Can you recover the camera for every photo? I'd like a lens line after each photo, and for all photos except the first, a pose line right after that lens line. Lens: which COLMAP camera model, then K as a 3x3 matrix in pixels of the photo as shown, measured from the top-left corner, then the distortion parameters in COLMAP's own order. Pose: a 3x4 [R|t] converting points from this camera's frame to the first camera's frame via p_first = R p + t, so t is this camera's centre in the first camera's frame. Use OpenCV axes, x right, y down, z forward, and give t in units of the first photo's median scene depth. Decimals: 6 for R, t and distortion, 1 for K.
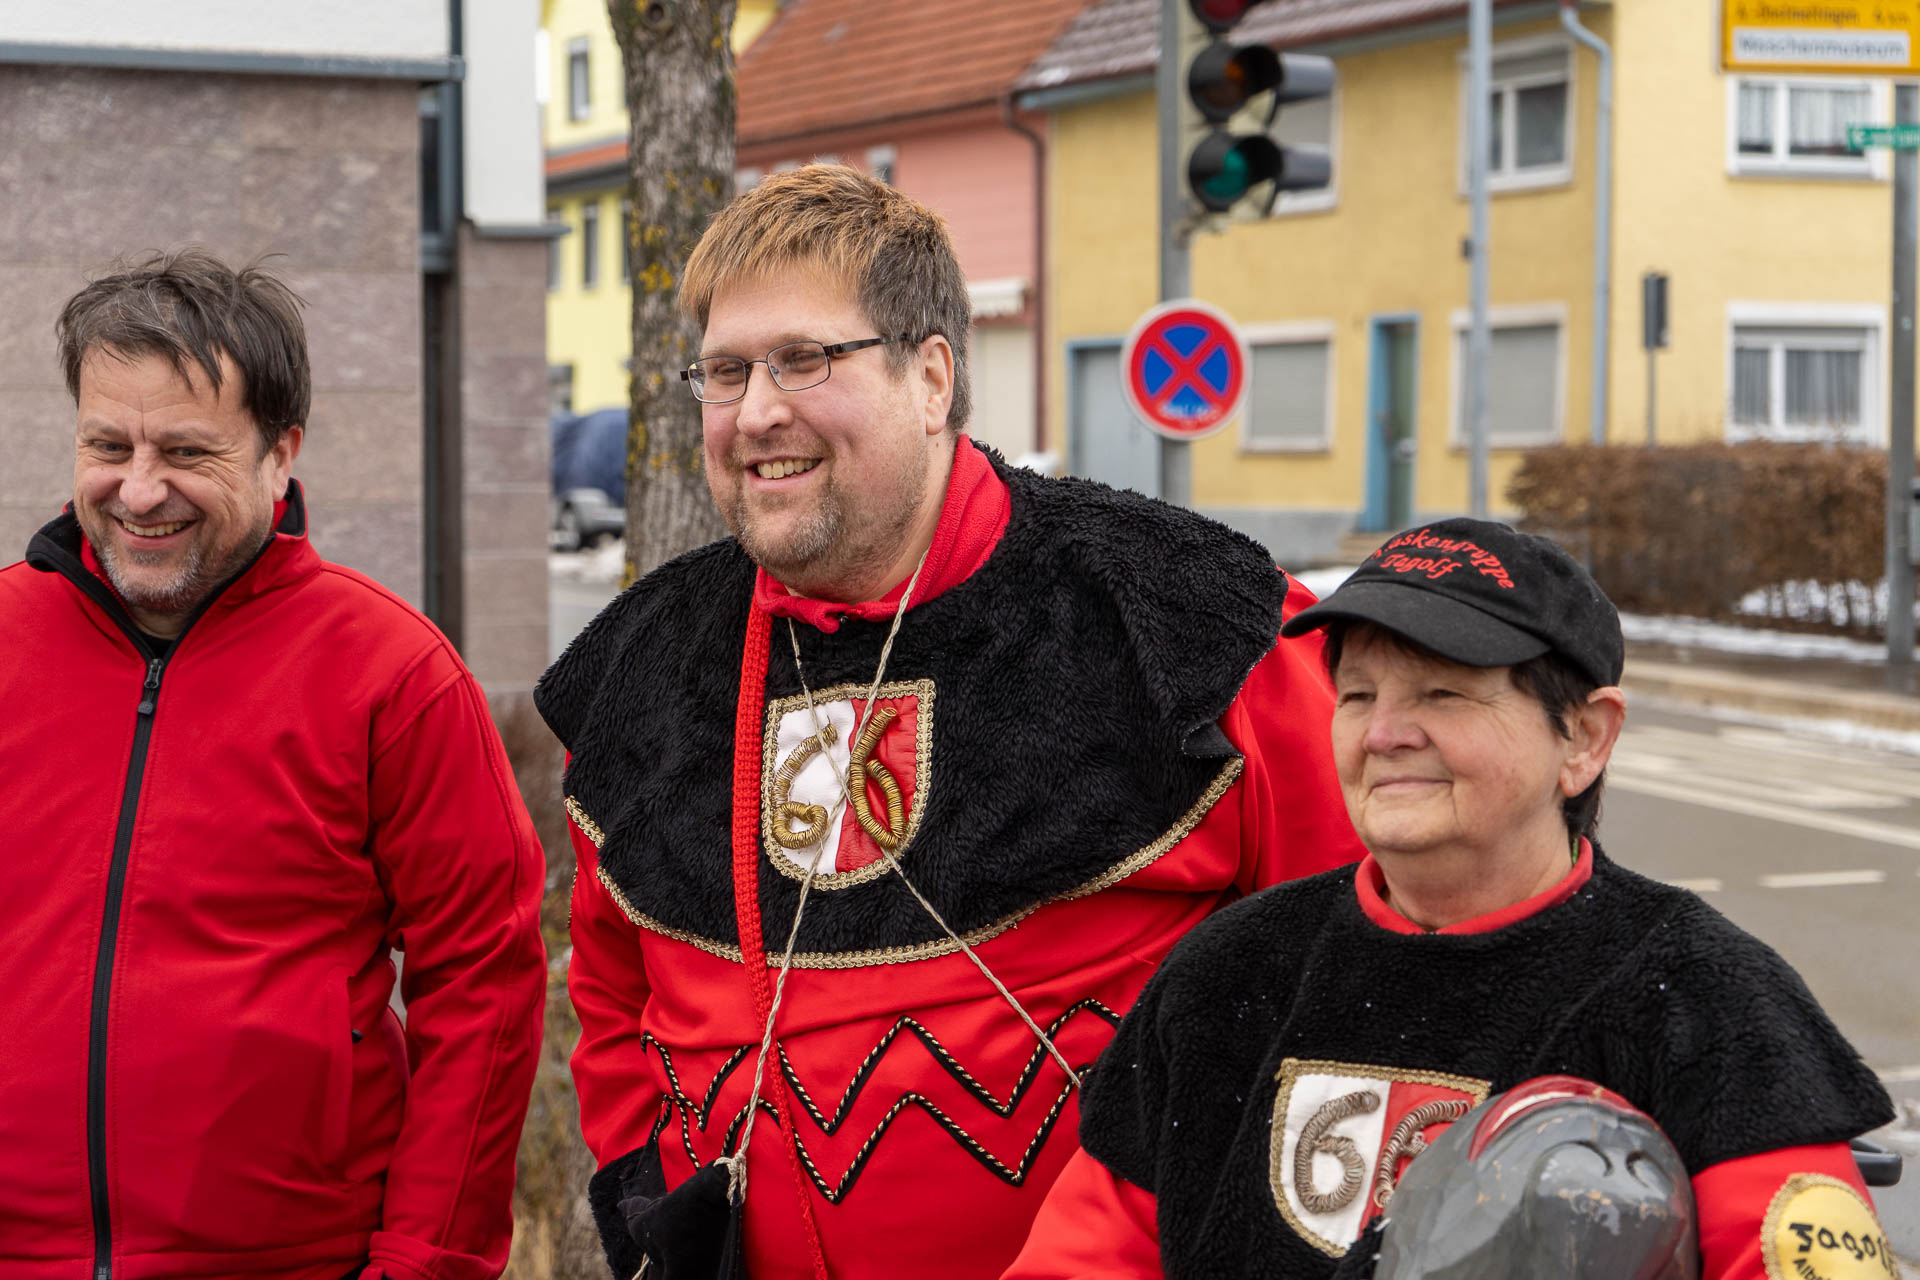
lens RADIAL K [[3871.1, 0, 960.1], [0, 3871.1, 633.7], [0, 0, 1]] dist [0.069042, 0.000000]
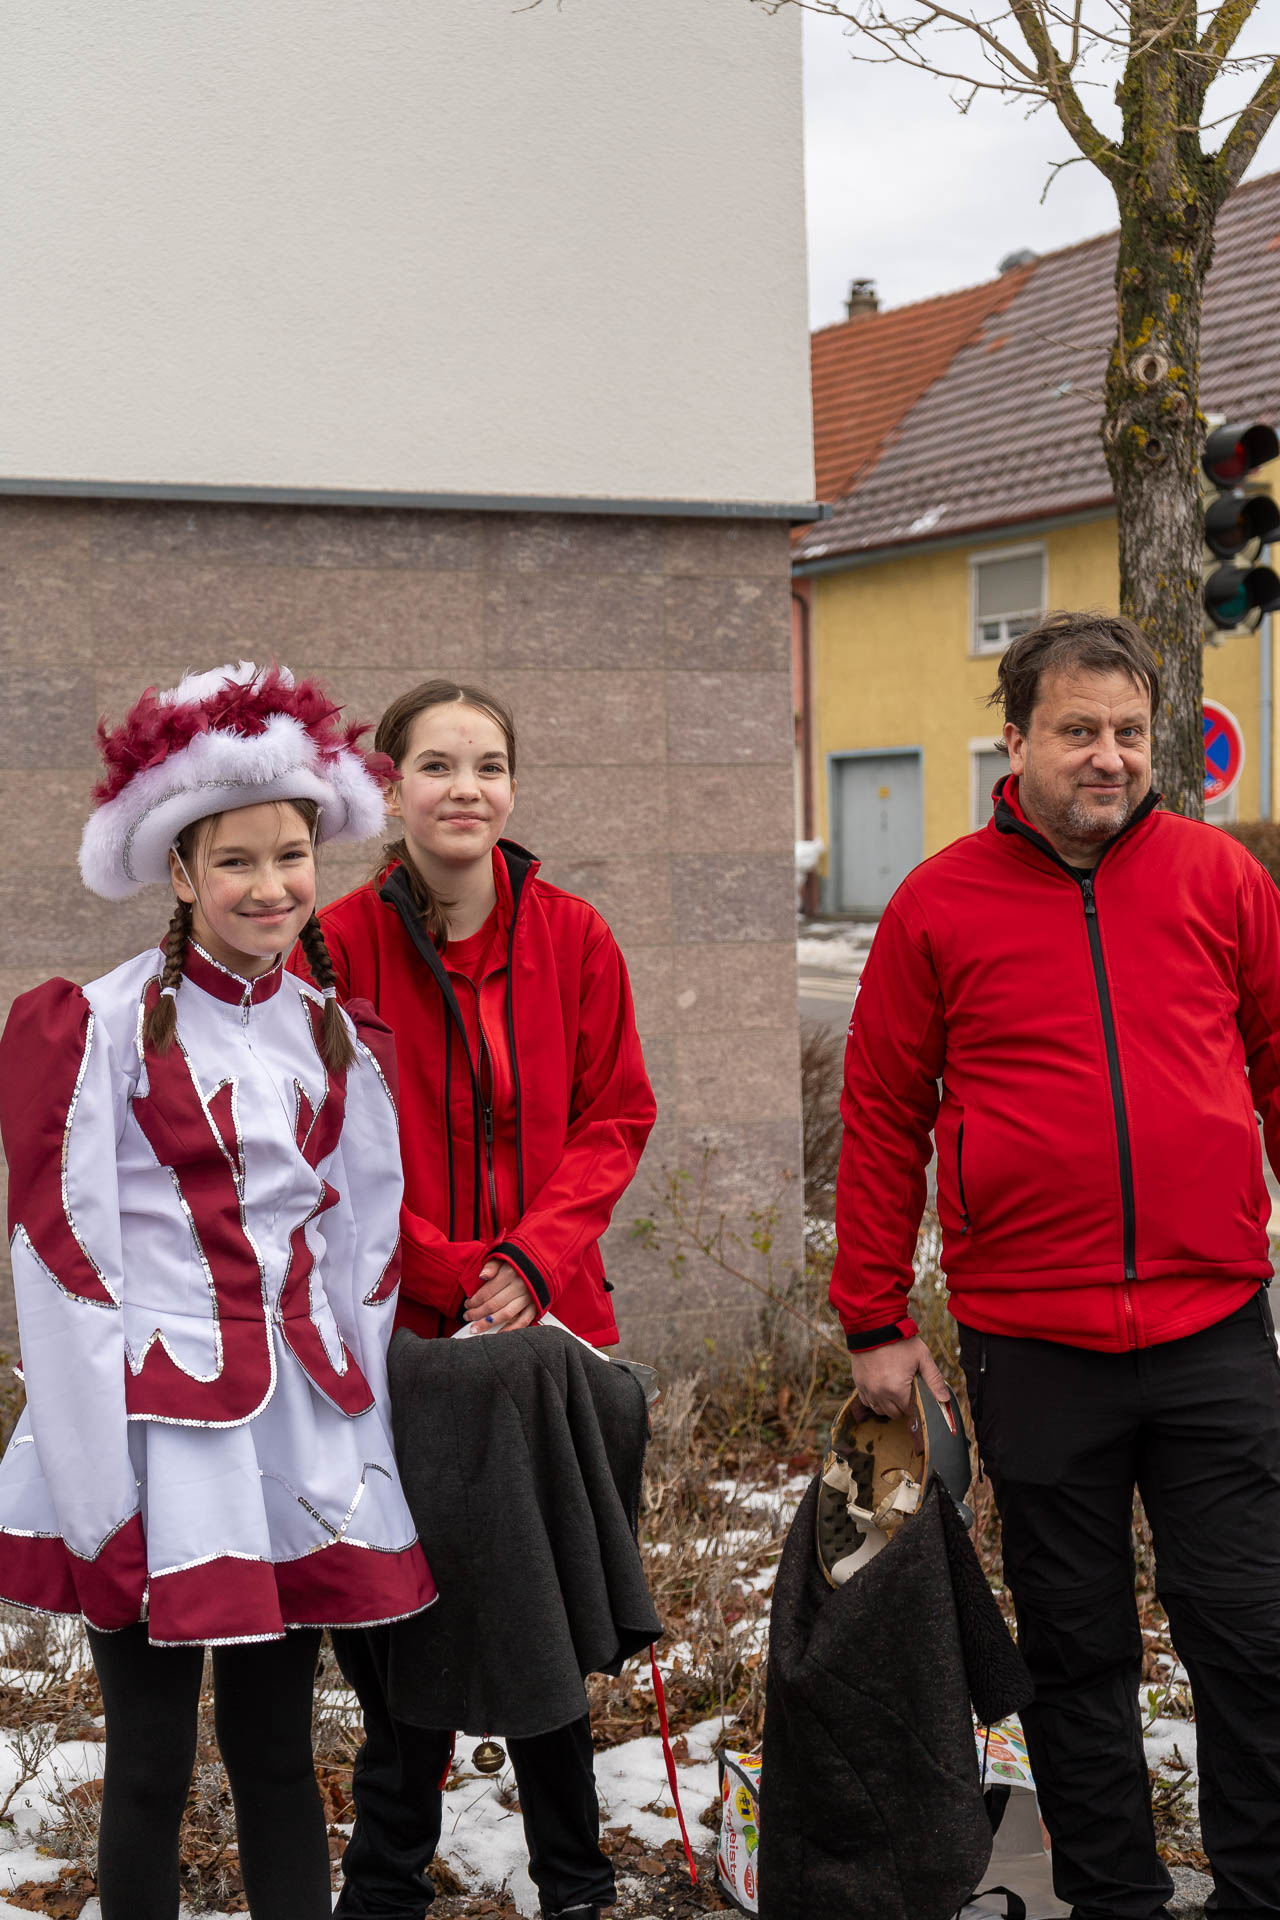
lens RADIAL K [[2943.5, 0, 631.3], [0, 2943.5, 965.4], [0, 0, 1]] dist [0.063260, 0.000000]
pose [[0.999695, -0.019083, 0.015677, -0.213099], [0.019216, 0.999780, -0.008367, 0.010584], [-0.015514, 0.008666, 0.999842, 0.034057]]
